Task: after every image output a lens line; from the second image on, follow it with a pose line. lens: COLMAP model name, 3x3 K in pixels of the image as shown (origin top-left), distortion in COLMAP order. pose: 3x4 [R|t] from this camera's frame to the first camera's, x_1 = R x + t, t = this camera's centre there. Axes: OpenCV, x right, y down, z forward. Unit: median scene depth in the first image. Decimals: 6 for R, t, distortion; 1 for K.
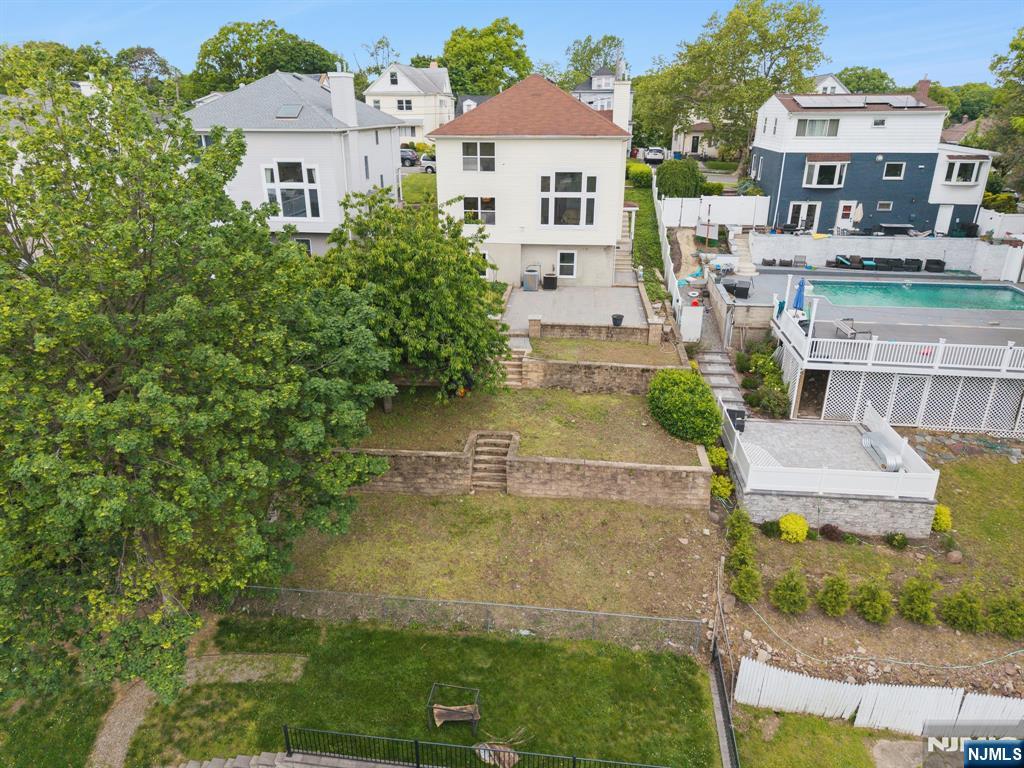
lens RADIAL K [[687.6, 0, 512.0], [0, 687.6, 384.0], [0, 0, 1]] dist [0.035384, -0.020333]
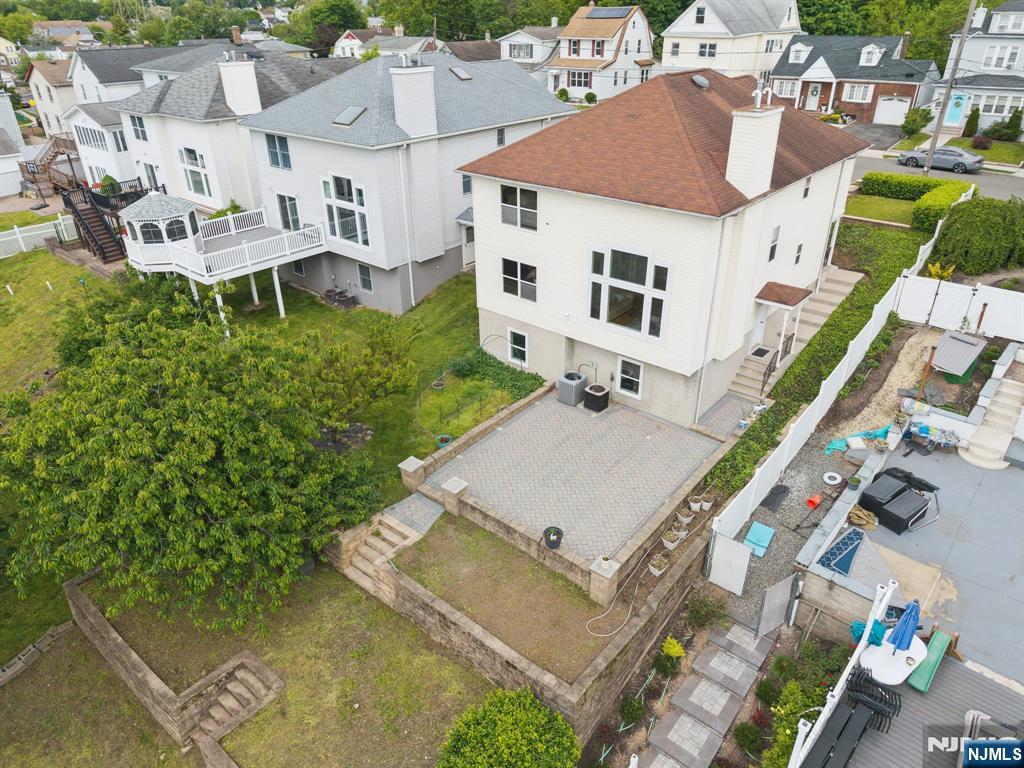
lens RADIAL K [[687.6, 0, 512.0], [0, 687.6, 384.0], [0, 0, 1]] dist [0.035384, -0.020333]
pose [[0.836214, 0.263176, -0.481129, 0.317251], [-0.204055, 0.963649, 0.172460, -0.269263], [0.509027, -0.046037, 0.859518, 0.383154]]
